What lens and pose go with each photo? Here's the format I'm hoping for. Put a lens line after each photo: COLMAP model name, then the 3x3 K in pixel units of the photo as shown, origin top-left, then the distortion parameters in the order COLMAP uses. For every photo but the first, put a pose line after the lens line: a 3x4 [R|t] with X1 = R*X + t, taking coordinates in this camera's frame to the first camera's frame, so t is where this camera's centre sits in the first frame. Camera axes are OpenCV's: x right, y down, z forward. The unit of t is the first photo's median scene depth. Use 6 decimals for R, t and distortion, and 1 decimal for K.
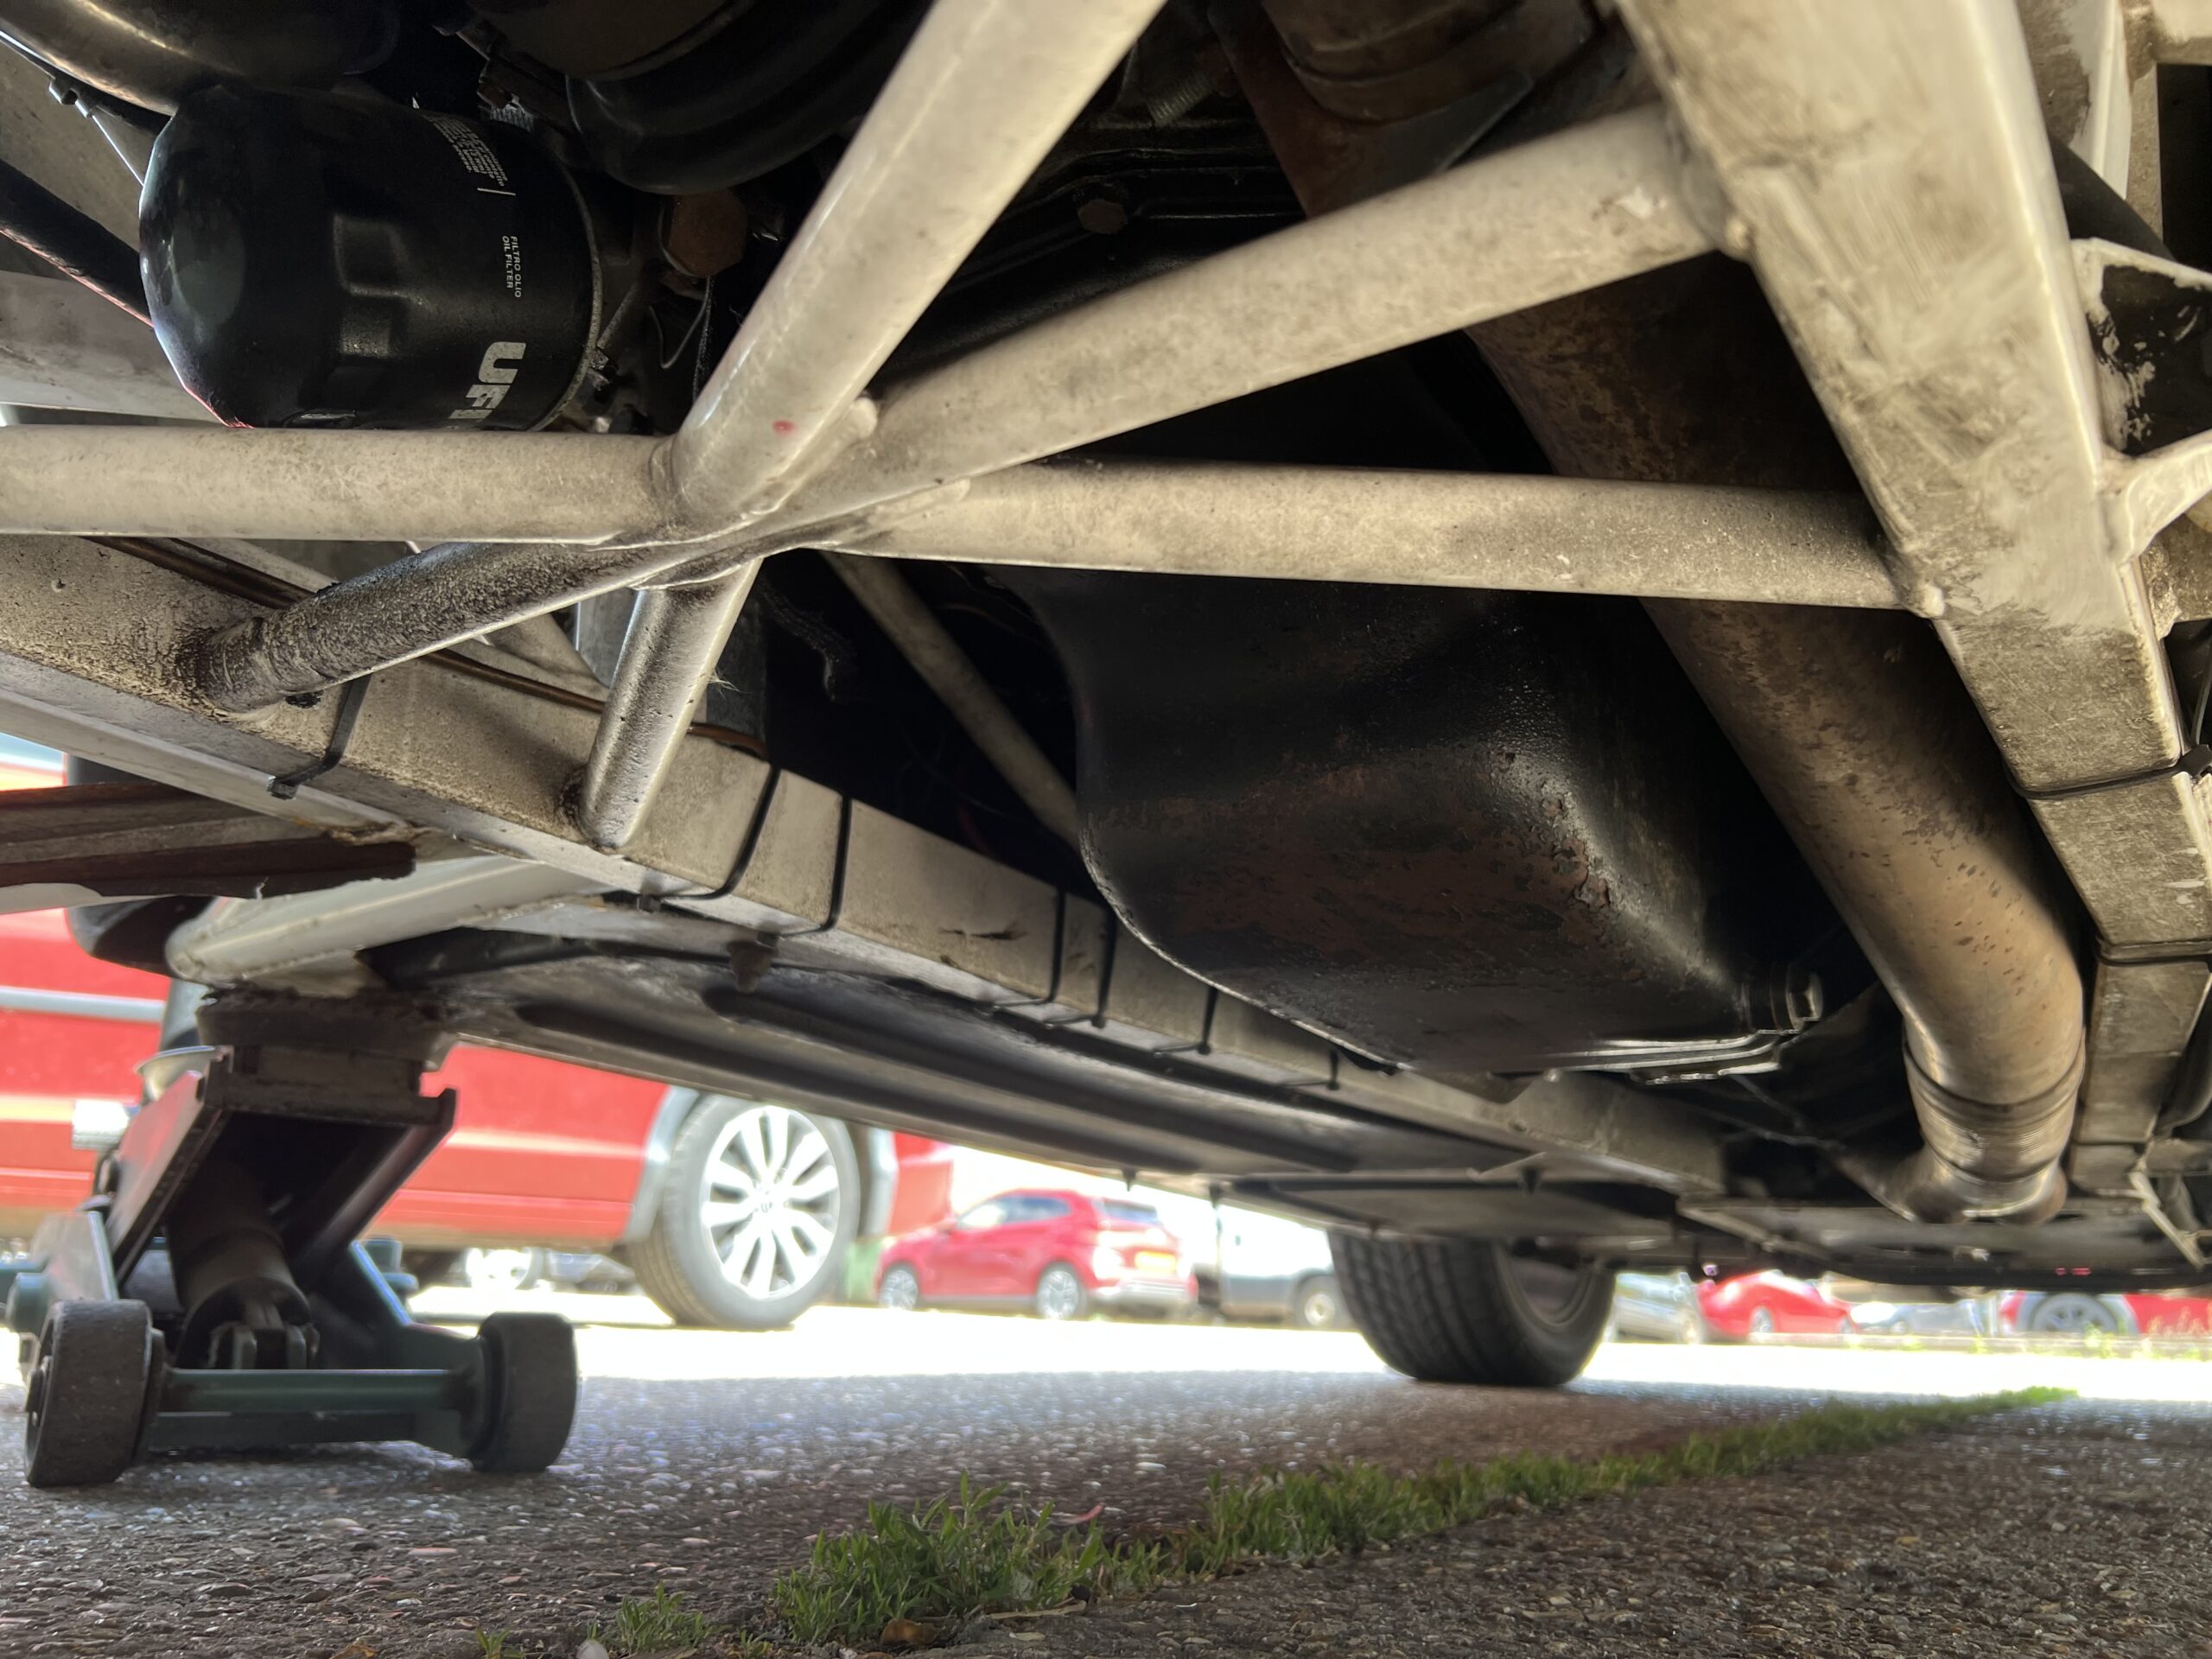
lens RADIAL K [[1560.4, 0, 1109.2], [0, 1560.4, 823.4], [0, 0, 1]] dist [0.010077, -0.067320]
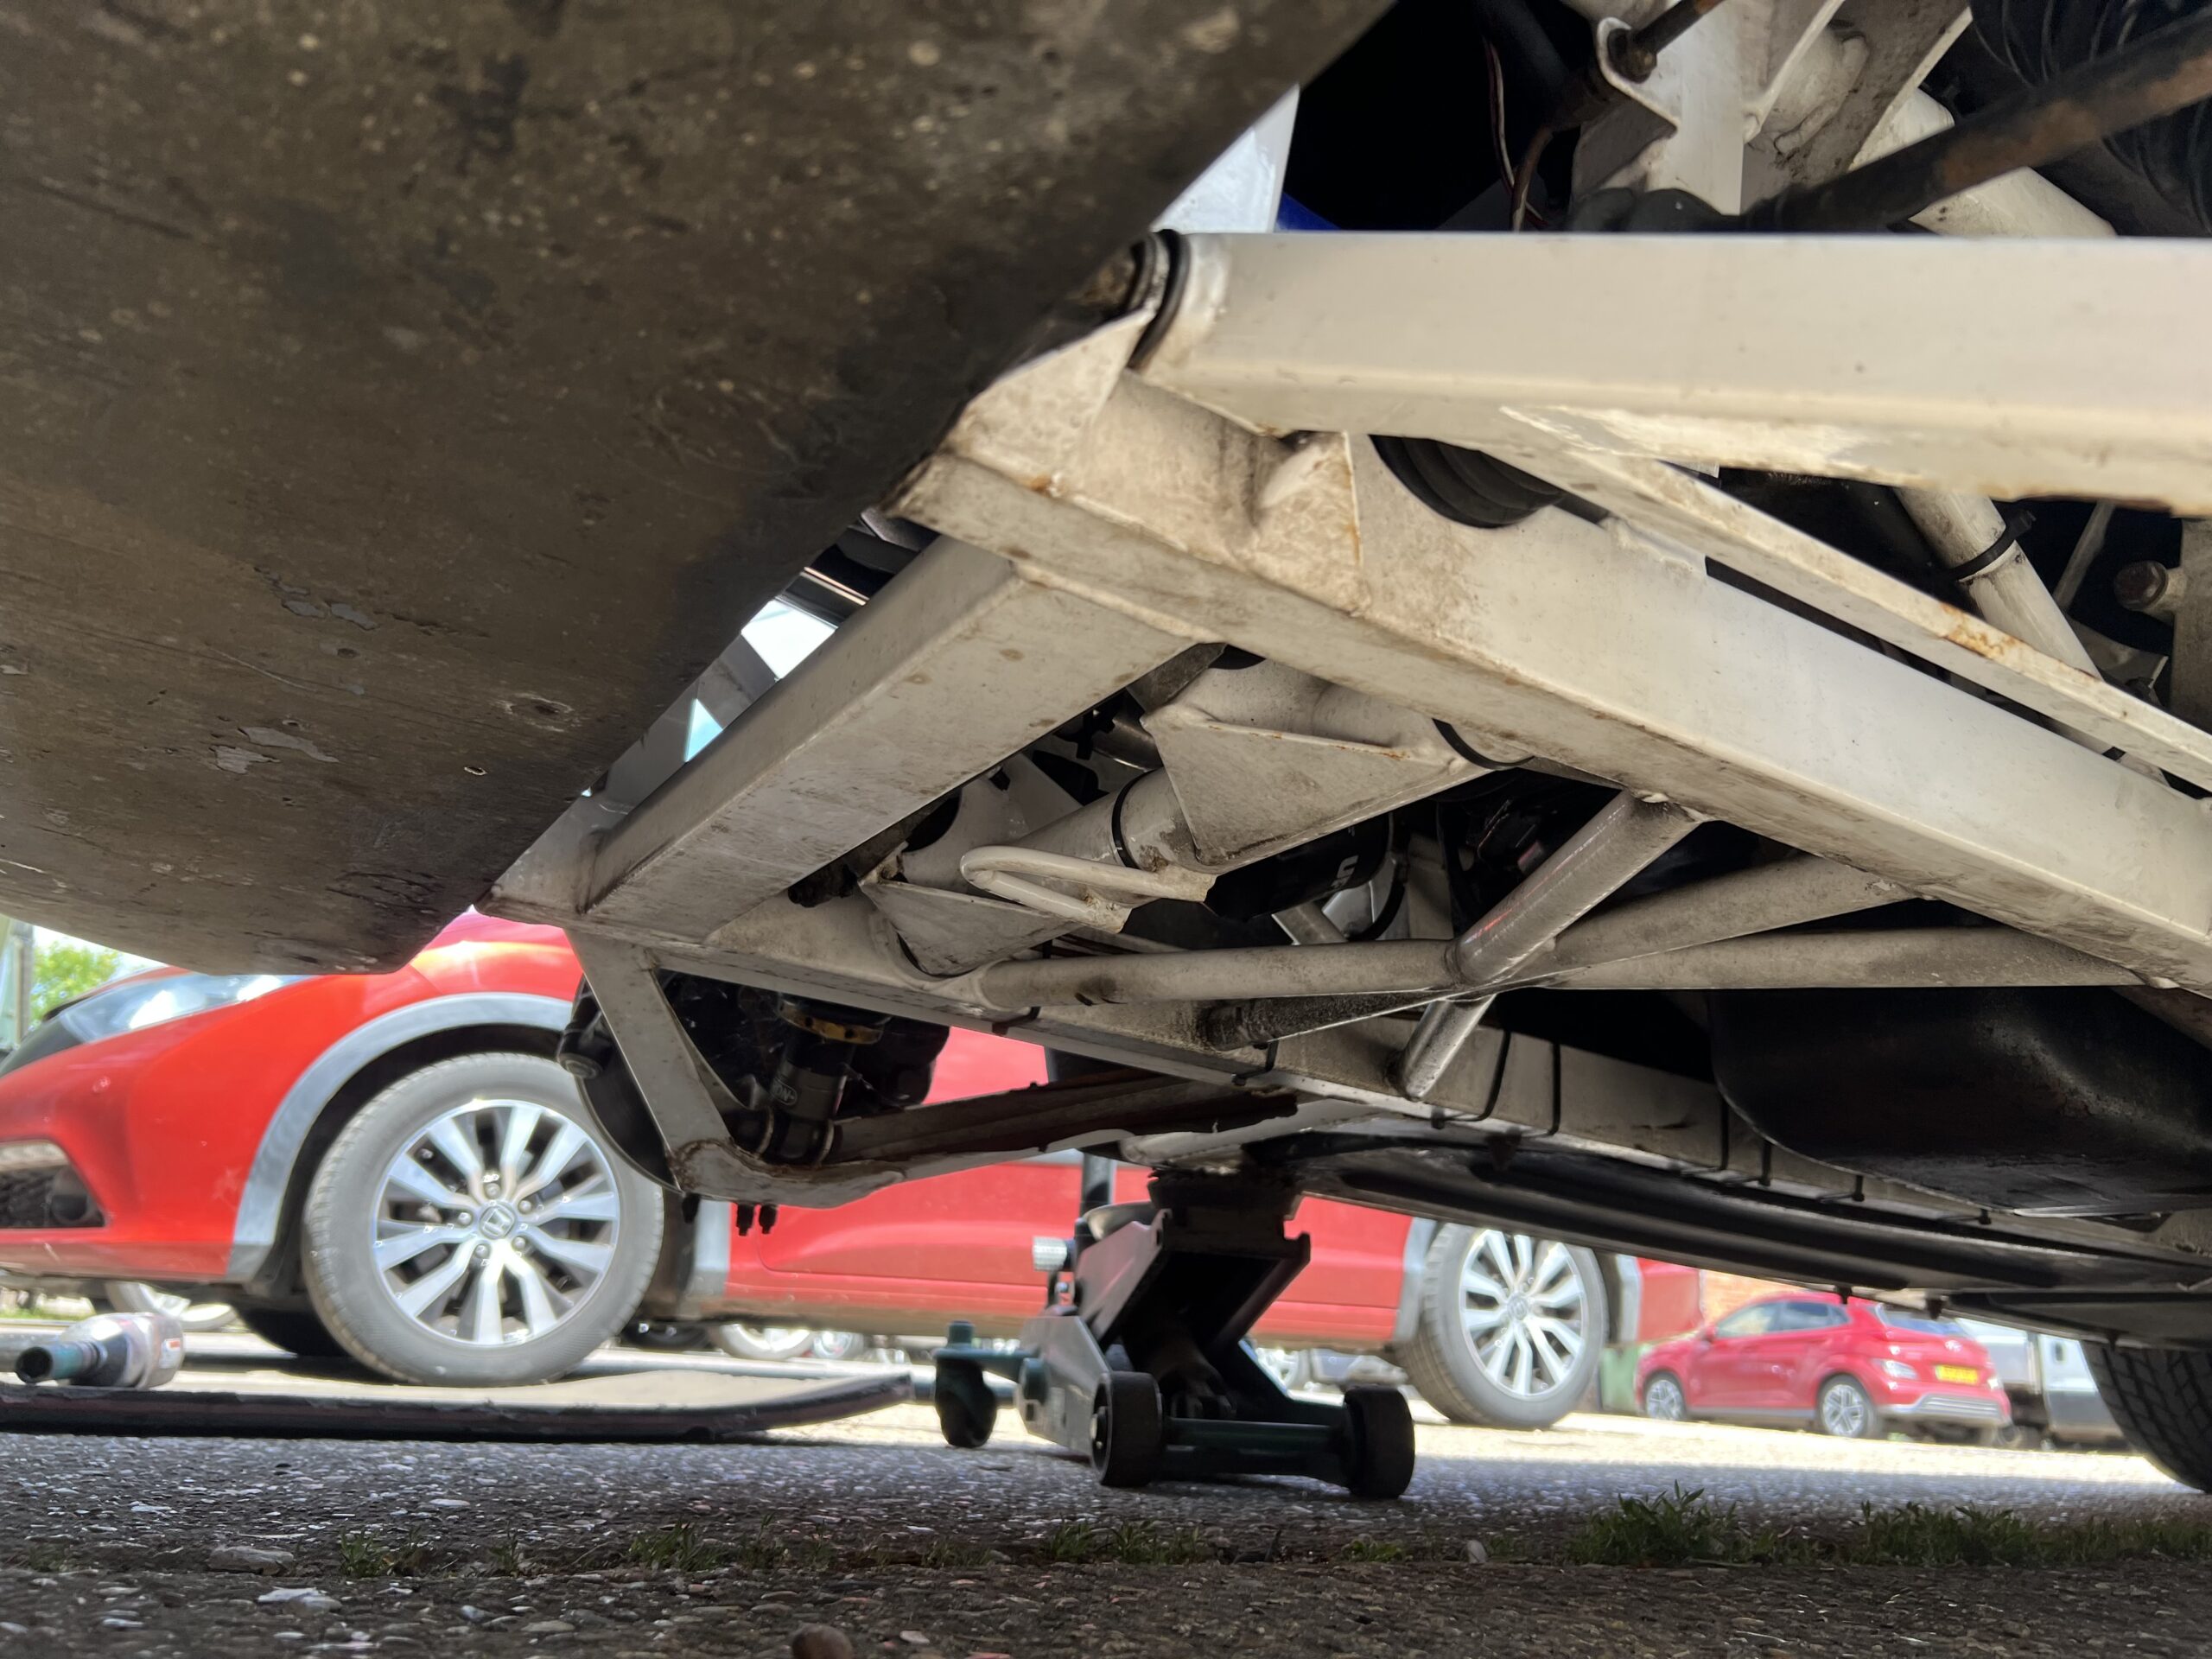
lens RADIAL K [[1560.4, 0, 1109.2], [0, 1560.4, 823.4], [0, 0, 1]] dist [0.010077, -0.067320]
pose [[0.899174, -0.117236, -0.421594, 0.082936], [0.091027, 0.992479, -0.081846, -0.114718], [0.428018, 0.035217, 0.903084, -0.443881]]
